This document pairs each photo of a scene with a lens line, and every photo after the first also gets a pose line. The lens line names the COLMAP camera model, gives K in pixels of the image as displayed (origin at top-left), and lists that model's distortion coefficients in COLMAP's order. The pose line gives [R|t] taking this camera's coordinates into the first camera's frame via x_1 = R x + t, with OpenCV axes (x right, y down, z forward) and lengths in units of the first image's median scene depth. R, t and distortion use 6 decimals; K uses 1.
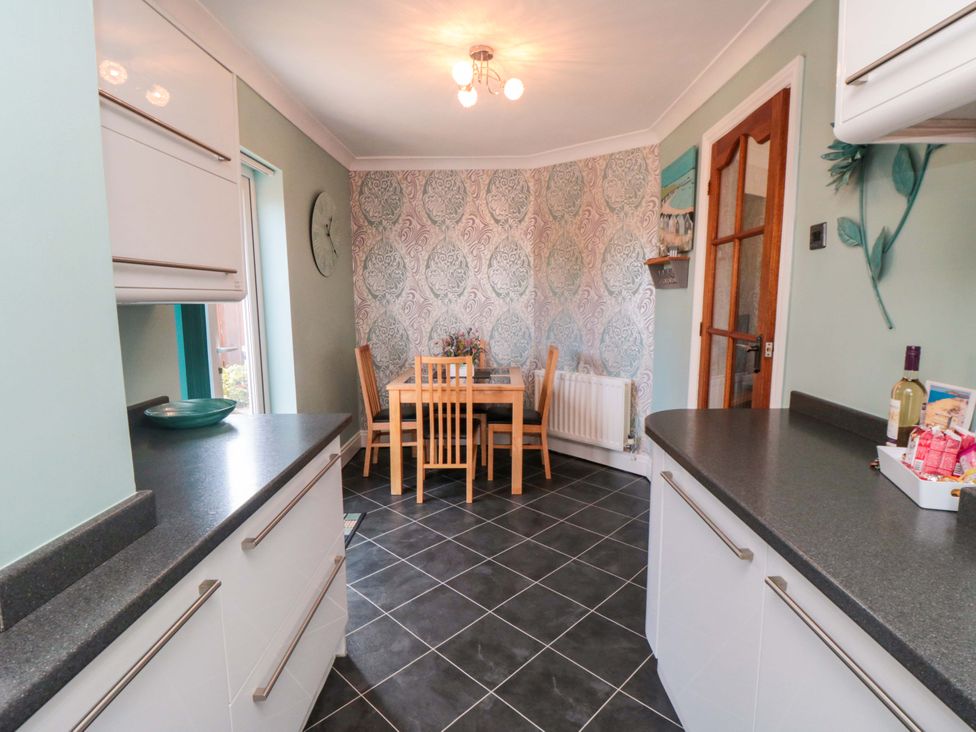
lens RADIAL K [[512.5, 0, 488.0], [0, 512.5, 366.0], [0, 0, 1]] dist [0.001121, -0.018140]
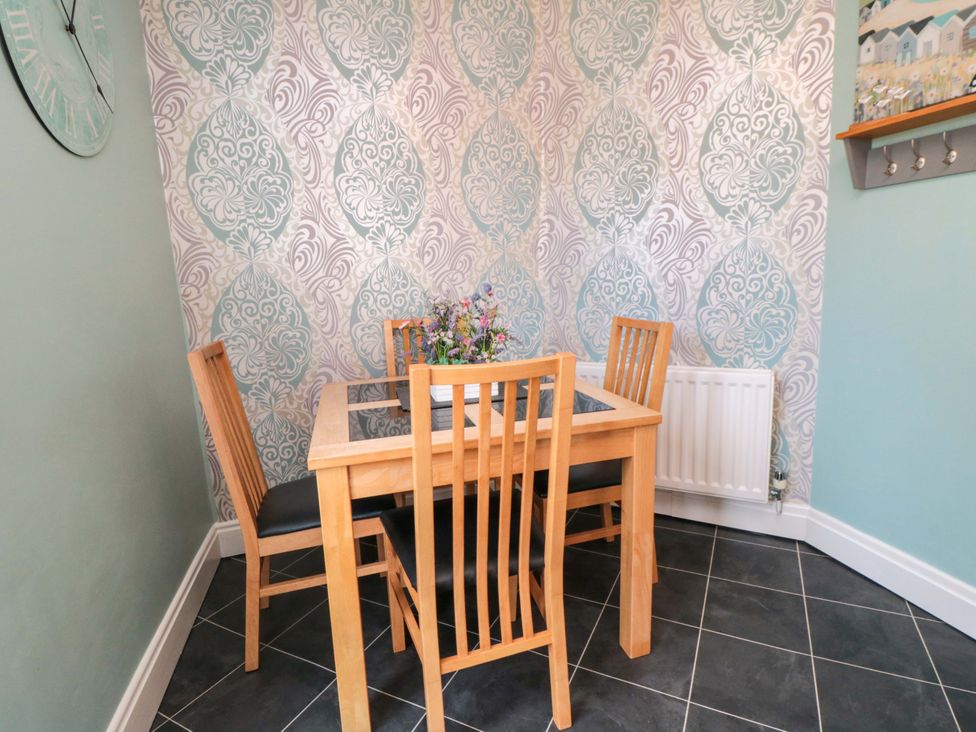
lens RADIAL K [[488.6, 0, 488.0], [0, 488.6, 366.0], [0, 0, 1]] dist [-0.001514, -0.019763]
pose [[0.949539, -0.088779, 0.300823, -0.141495], [0.077777, 0.995796, 0.048379, -0.022866], [-0.303854, -0.022541, 0.952452, 0.532177]]
